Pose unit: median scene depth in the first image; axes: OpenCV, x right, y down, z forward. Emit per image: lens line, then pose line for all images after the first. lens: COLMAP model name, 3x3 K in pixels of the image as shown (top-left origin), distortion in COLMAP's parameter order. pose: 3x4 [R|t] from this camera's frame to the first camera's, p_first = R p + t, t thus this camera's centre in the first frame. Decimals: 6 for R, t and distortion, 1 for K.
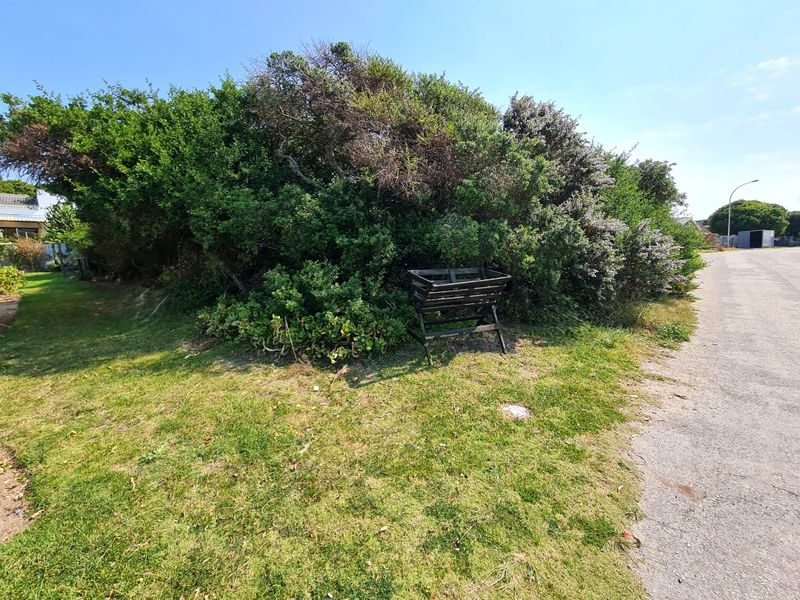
lens RADIAL K [[322.3, 0, 398.6], [0, 322.3, 300.7], [0, 0, 1]] dist [-0.009467, 0.000049]
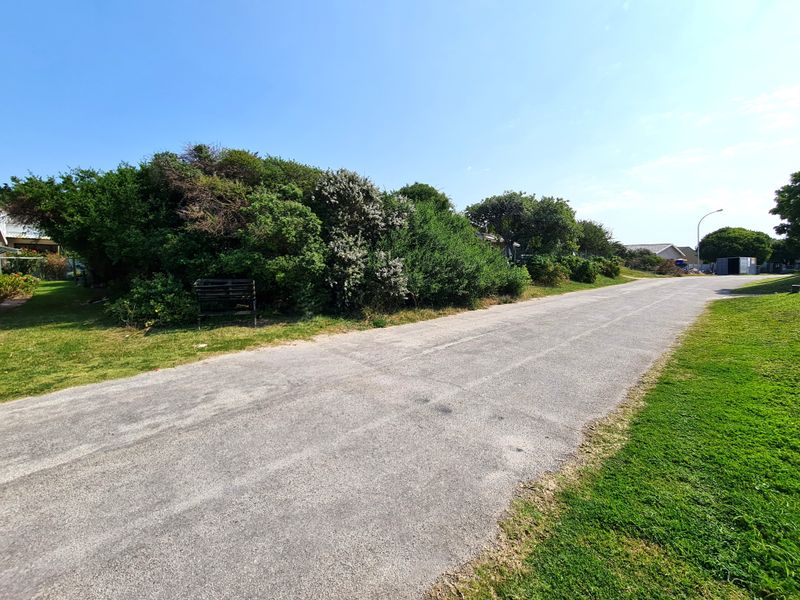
lens RADIAL K [[322.3, 0, 401.7], [0, 322.3, 298.2], [0, 0, 1]] dist [-0.009467, 0.000049]
pose [[0.997500, 0.026373, -0.065559, 0.912544], [-0.030768, 0.997281, -0.066958, 0.070084], [0.063615, 0.068807, 0.995600, -0.502161]]
